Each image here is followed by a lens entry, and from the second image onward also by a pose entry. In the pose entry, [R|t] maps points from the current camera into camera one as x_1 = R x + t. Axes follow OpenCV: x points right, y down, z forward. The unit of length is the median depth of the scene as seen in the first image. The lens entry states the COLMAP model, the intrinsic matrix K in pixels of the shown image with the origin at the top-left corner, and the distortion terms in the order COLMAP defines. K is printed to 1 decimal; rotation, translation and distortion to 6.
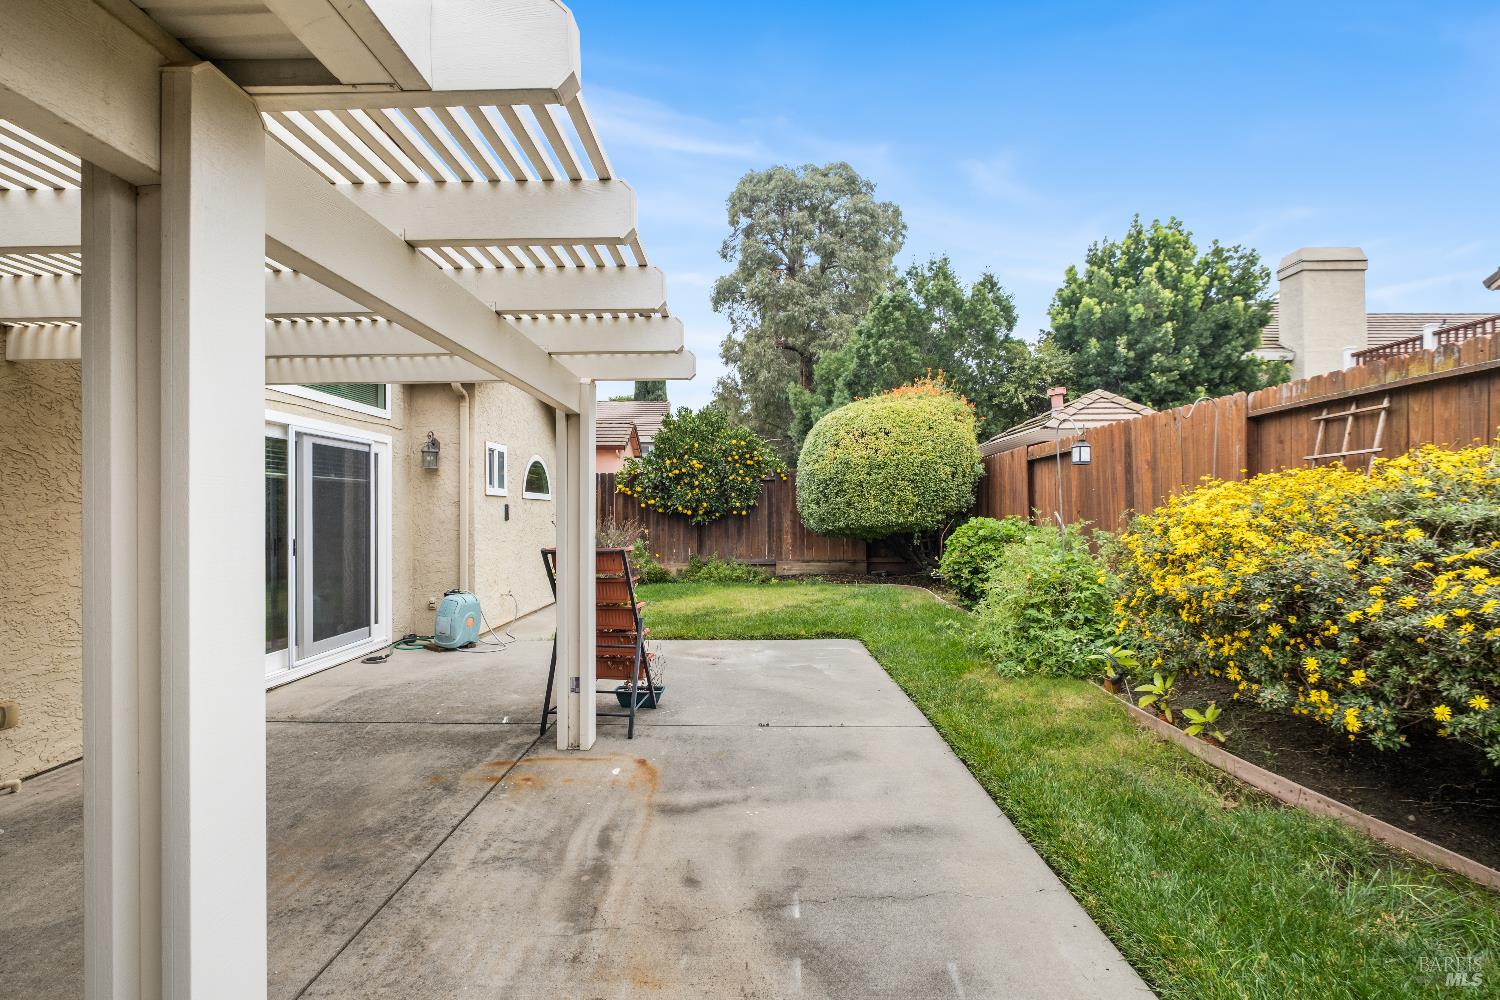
lens RADIAL K [[664.1, 0, 752.3], [0, 664.1, 513.9], [0, 0, 1]] dist [-0.008434, 0.001881]
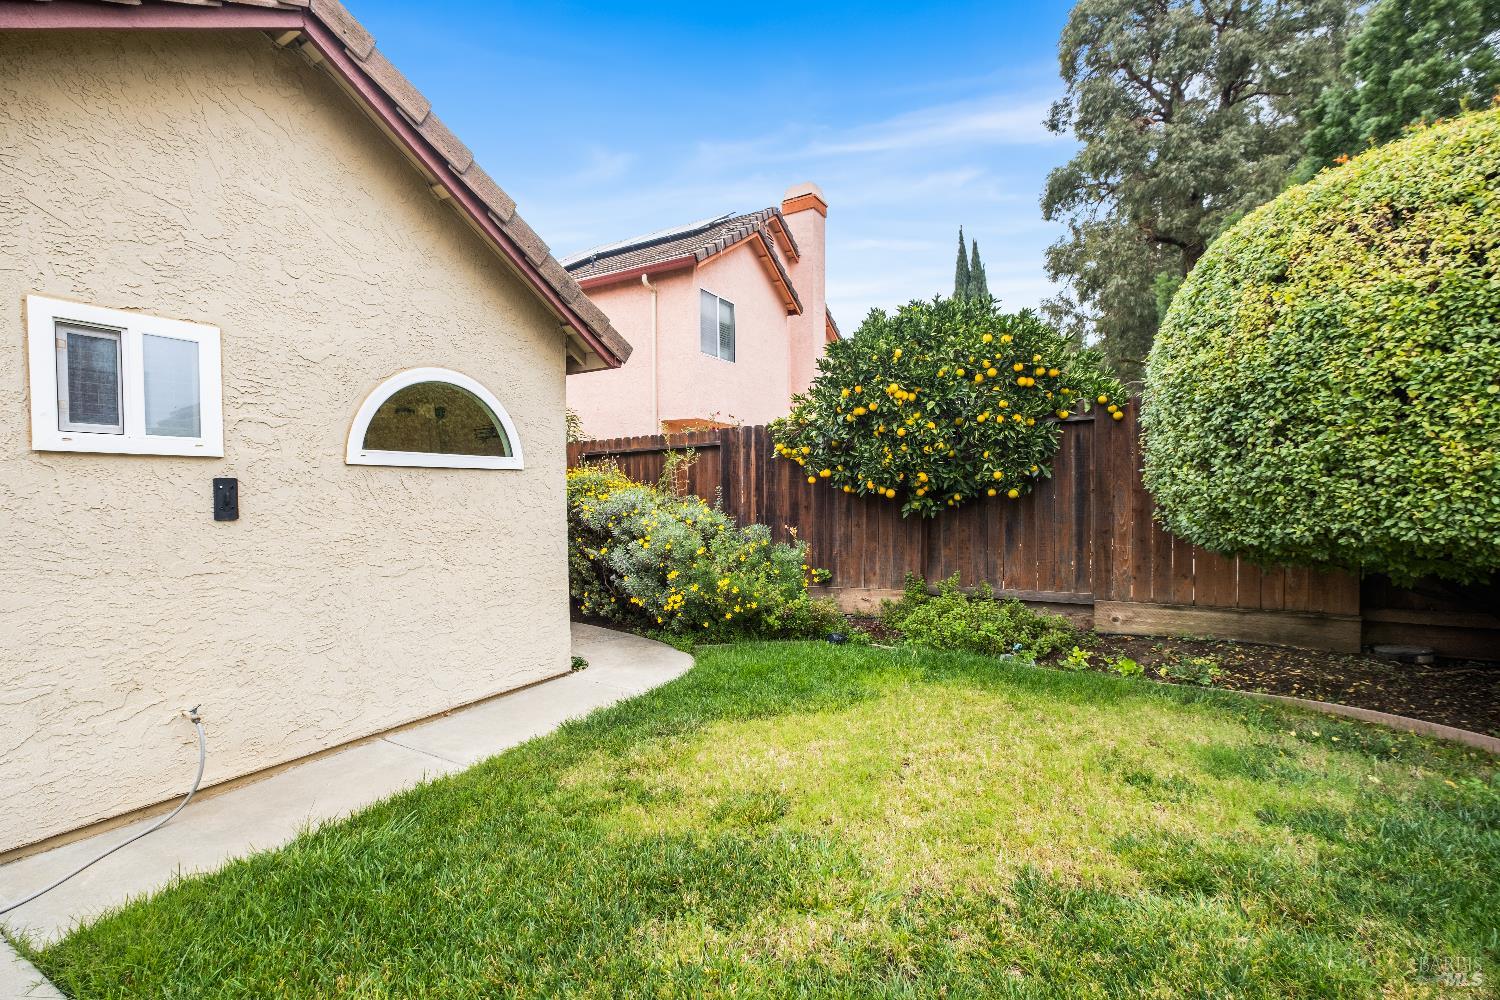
lens RADIAL K [[664.1, 0, 741.4], [0, 664.1, 506.4], [0, 0, 1]] dist [-0.008434, 0.001881]
pose [[0.866491, 0.005942, -0.499158, 0.061739], [0.004783, 0.999784, 0.020206, -0.003279], [0.499170, -0.019896, 0.866275, 0.581897]]
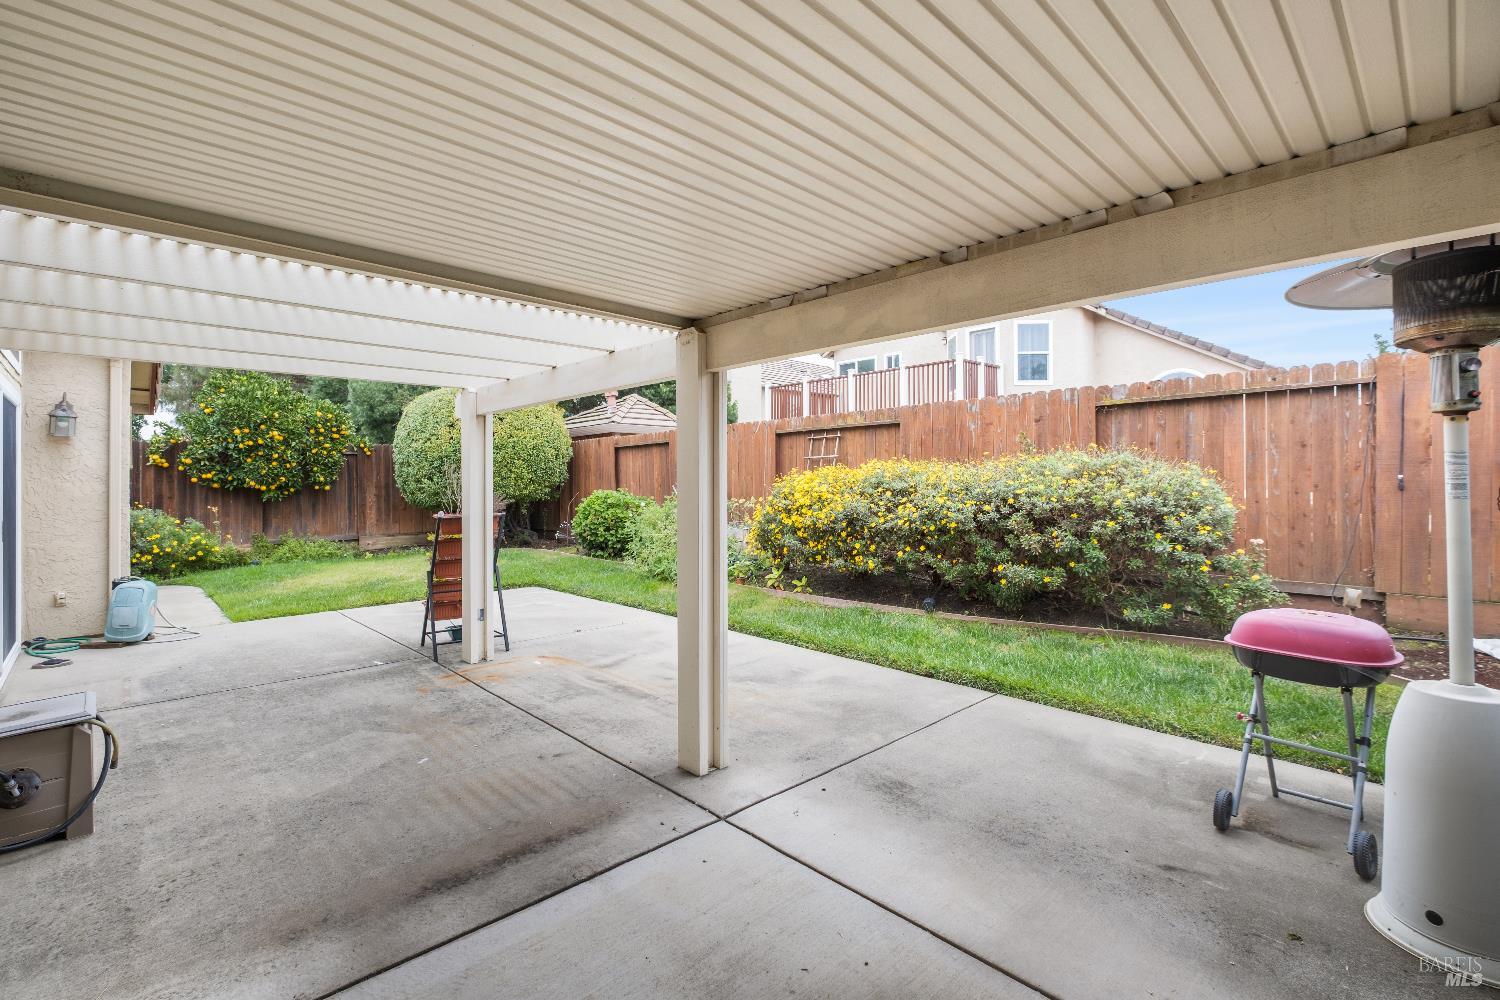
lens RADIAL K [[664.1, 0, 734.4], [0, 664.1, 485.2], [0, 0, 1]] dist [-0.008434, 0.001881]
pose [[0.723685, -0.003506, 0.690122, -0.285136], [0.005957, 0.999982, -0.001167, -0.001057], [-0.690105, 0.004956, 0.723692, -0.118261]]
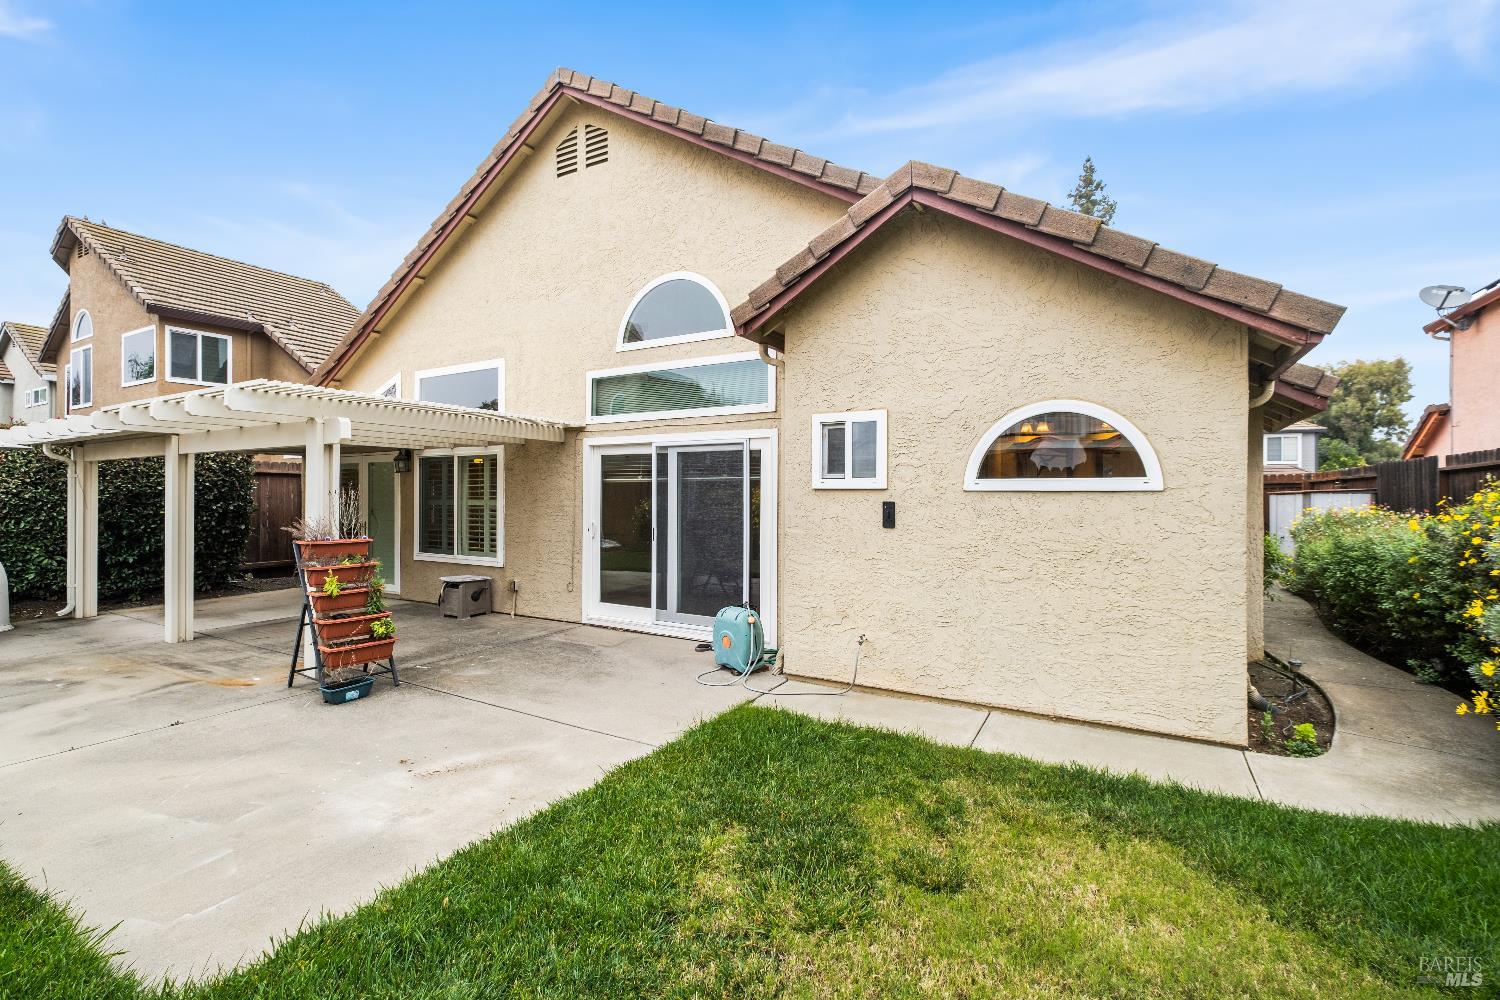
lens RADIAL K [[664.1, 0, 744.6], [0, 664.1, 490.7], [0, 0, 1]] dist [-0.008434, 0.001881]
pose [[-0.505651, -0.002503, -0.862735, 0.170305], [-0.004260, 0.999991, -0.000404, -0.016903], [0.862728, 0.003471, -0.505657, 0.849123]]
